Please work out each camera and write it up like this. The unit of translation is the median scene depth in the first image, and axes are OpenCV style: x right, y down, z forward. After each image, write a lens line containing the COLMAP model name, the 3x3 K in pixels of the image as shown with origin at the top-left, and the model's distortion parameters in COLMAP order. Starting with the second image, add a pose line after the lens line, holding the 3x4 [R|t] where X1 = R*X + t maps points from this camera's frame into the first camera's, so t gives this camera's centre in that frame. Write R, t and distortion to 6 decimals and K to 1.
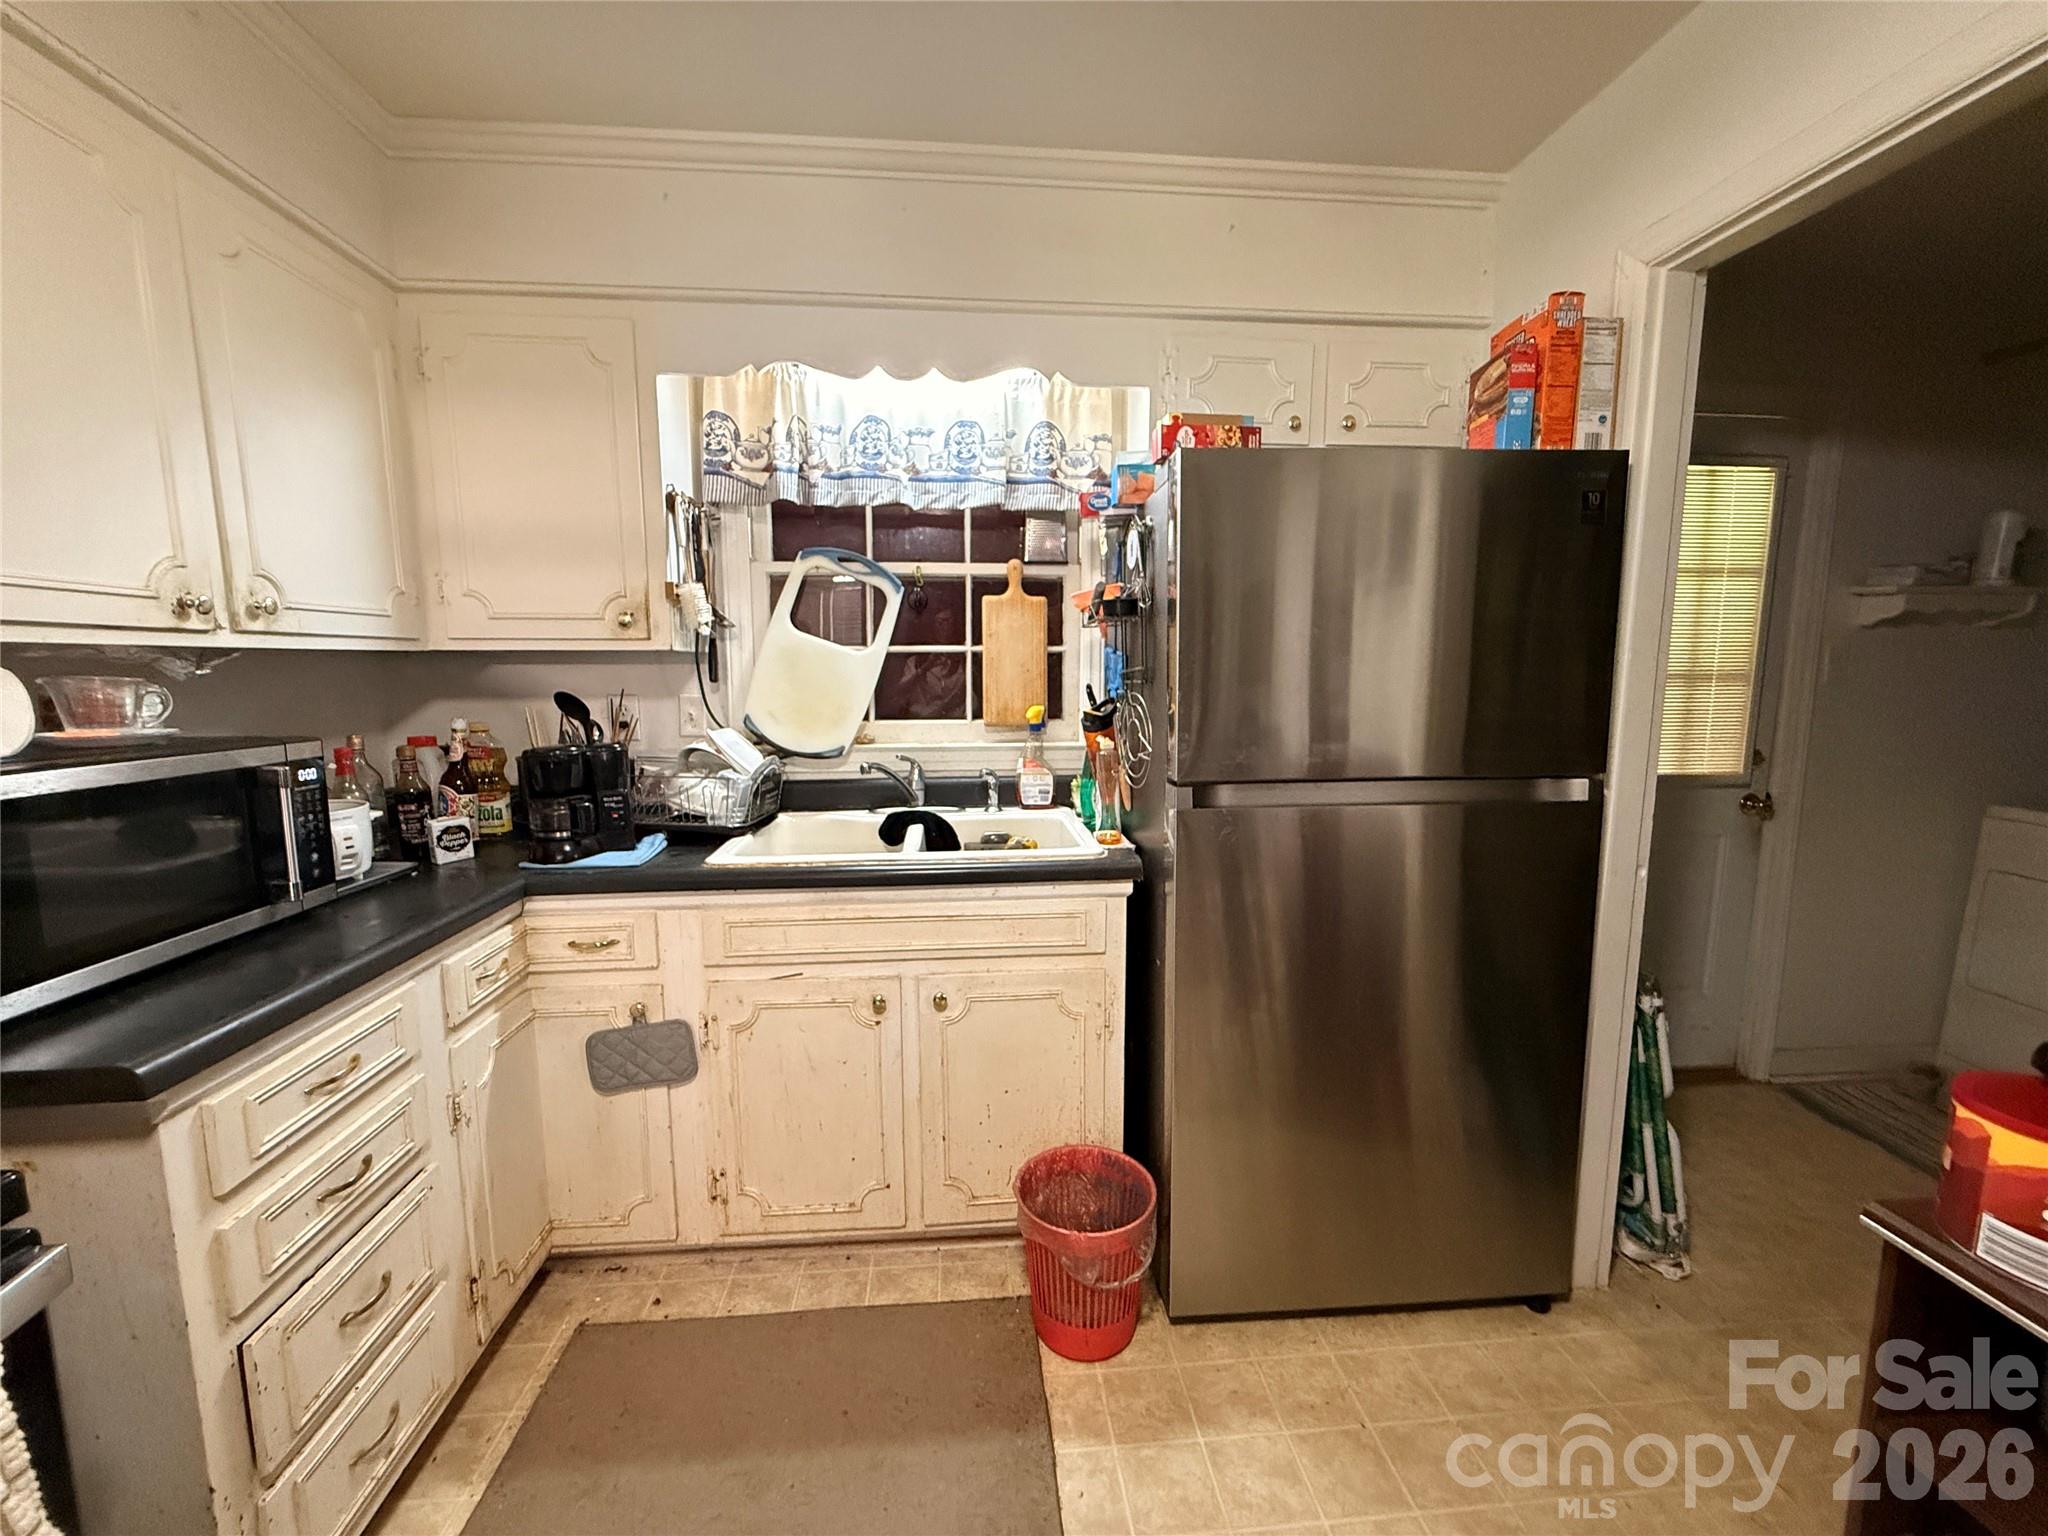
lens RADIAL K [[820.4, 0, 1016.5], [0, 820.4, 771.2], [0, 0, 1]] dist [-0.000326, 0.001176]
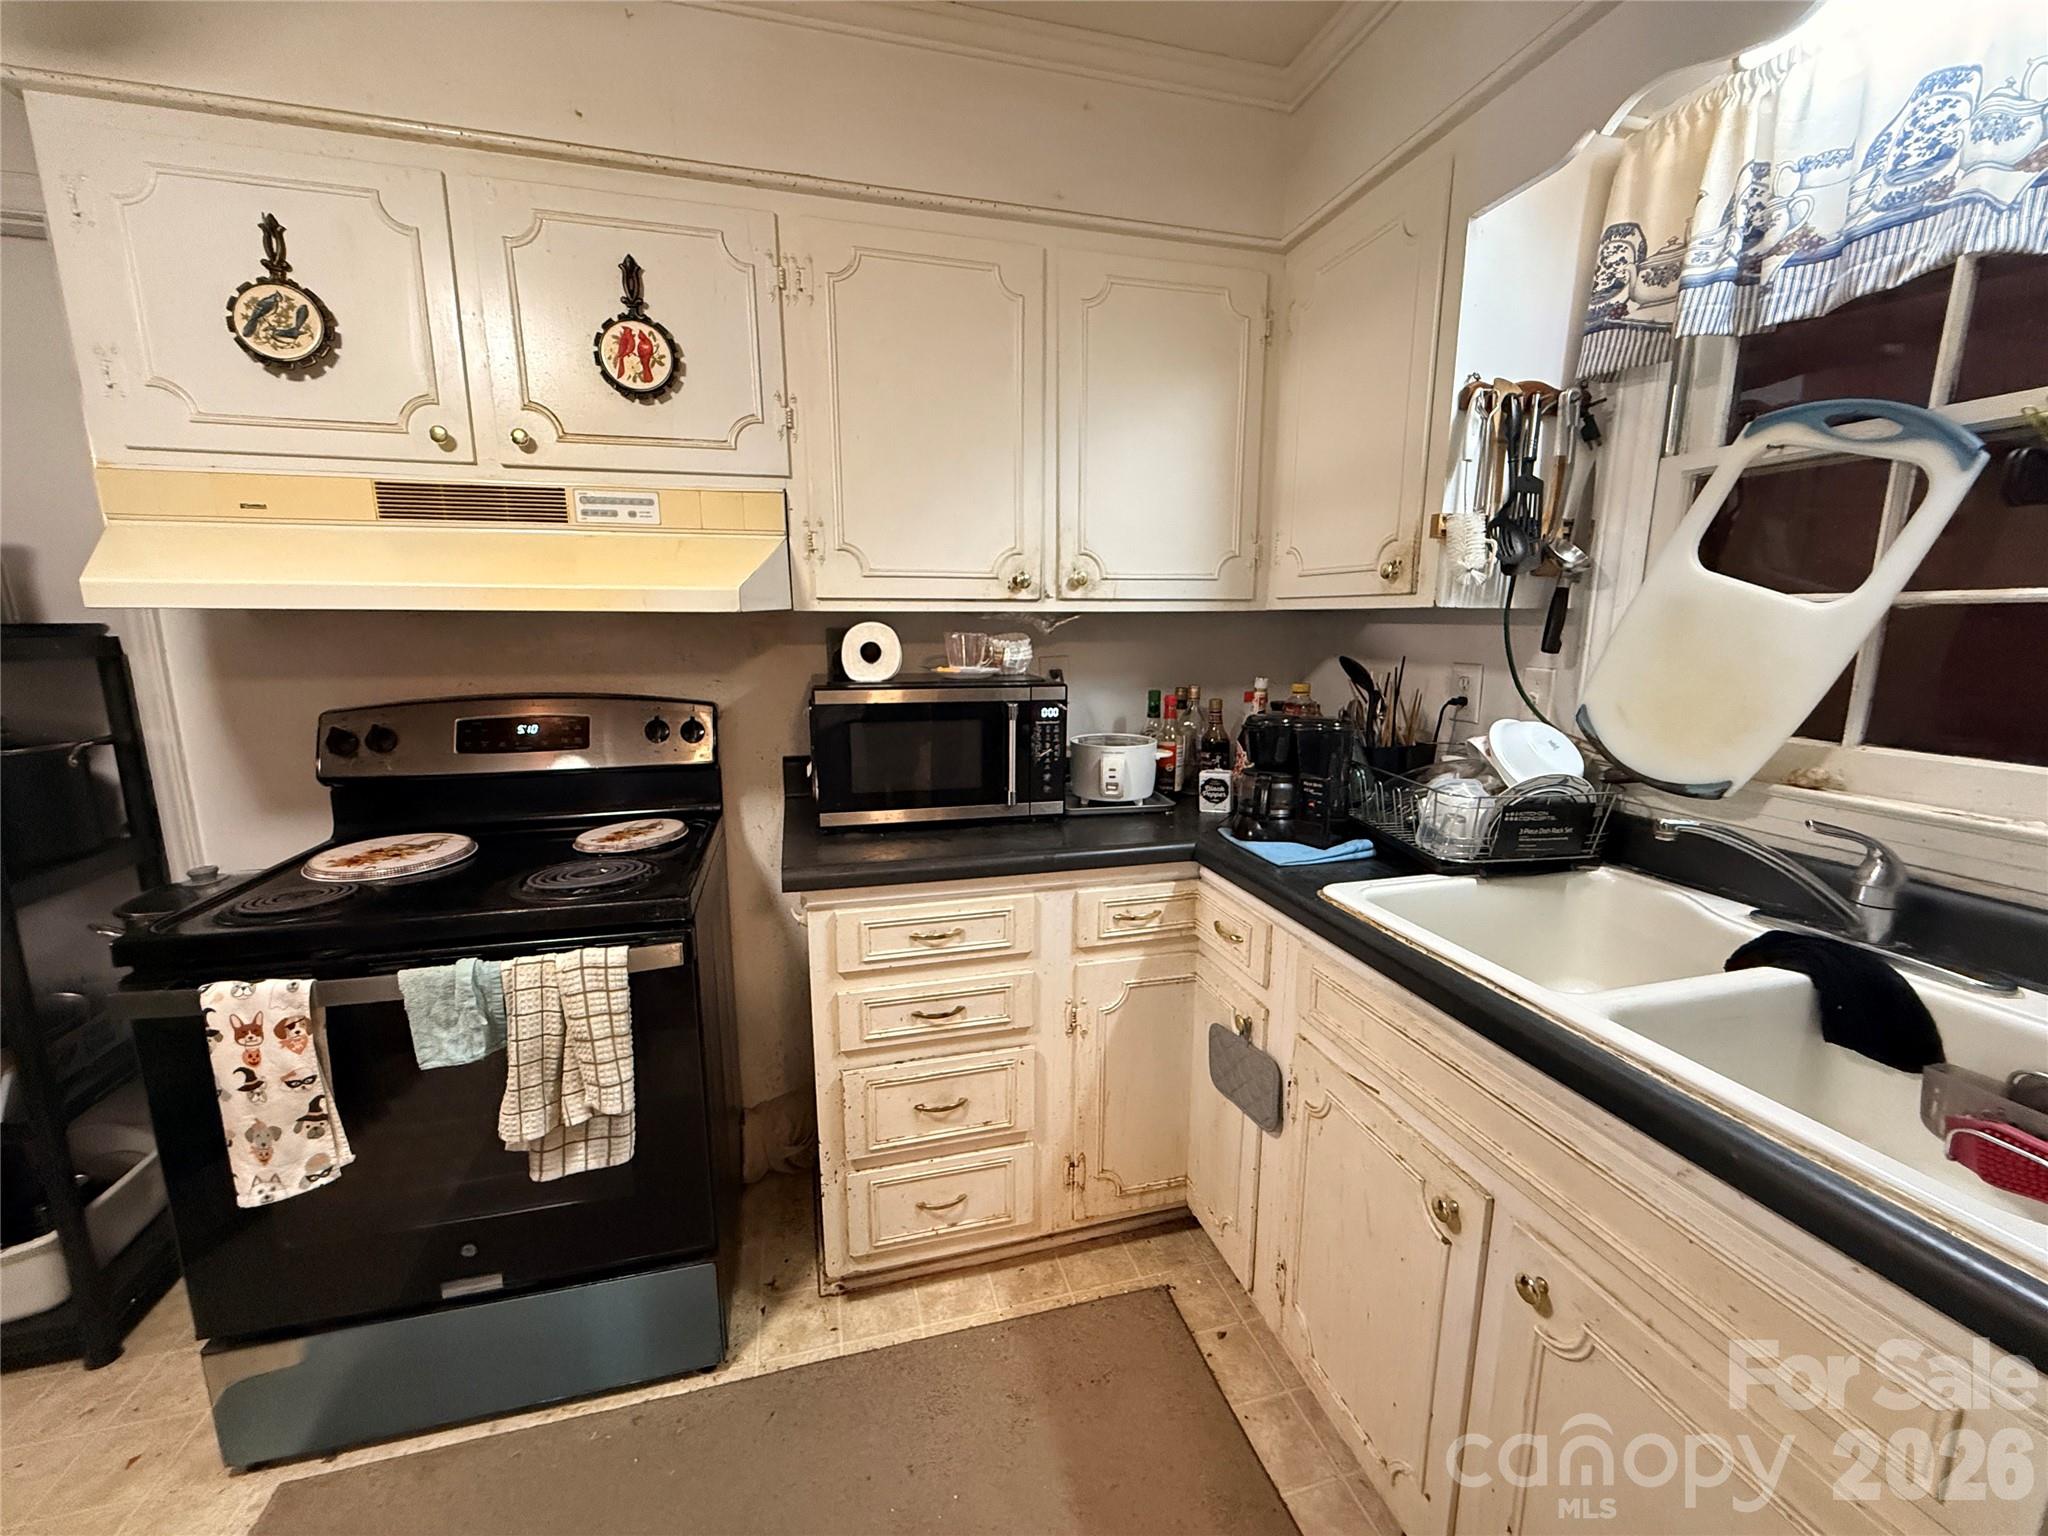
lens RADIAL K [[820.4, 0, 1027.6], [0, 820.4, 770.3], [0, 0, 1]] dist [-0.000326, 0.001176]
pose [[0.180136, 0.182612, -0.966542, 0.251273], [-0.127171, 0.978693, 0.161207, -0.072820], [0.975386, 0.093877, 0.199521, 0.484520]]
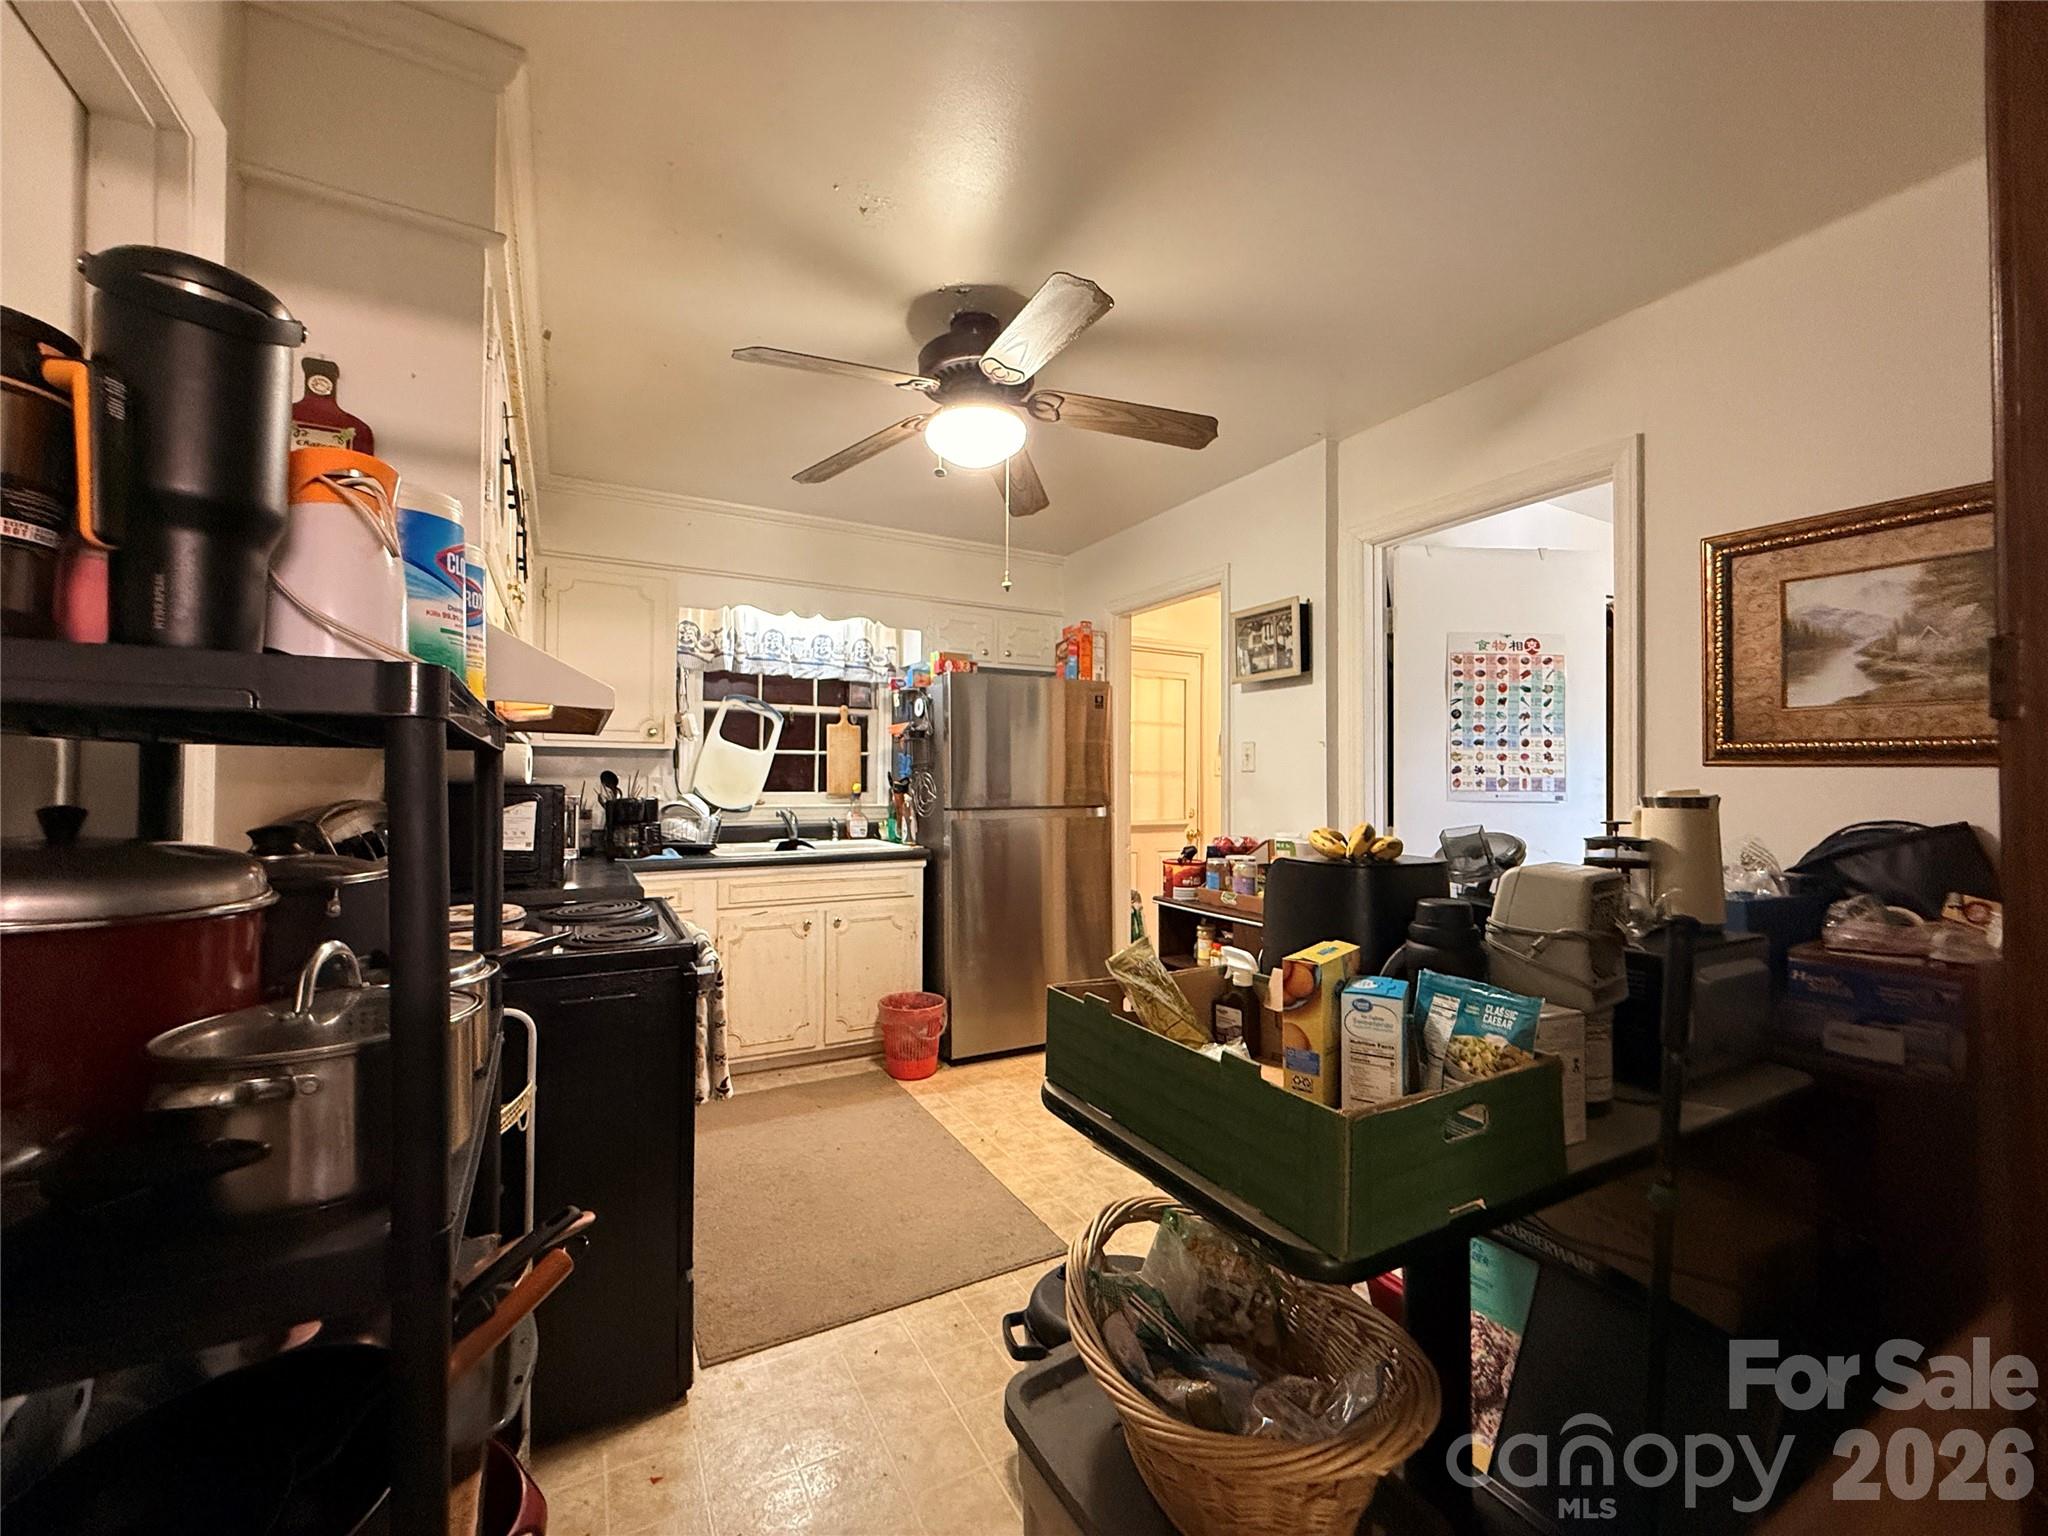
lens RADIAL K [[820.4, 0, 1024.1], [0, 820.4, 772.8], [0, 0, 1]] dist [-0.000326, 0.001176]
pose [[0.914224, 0.010988, 0.405060, -0.431491], [0.045225, 0.990620, -0.128944, 0.170623], [-0.402677, 0.136203, 0.905152, -0.935299]]
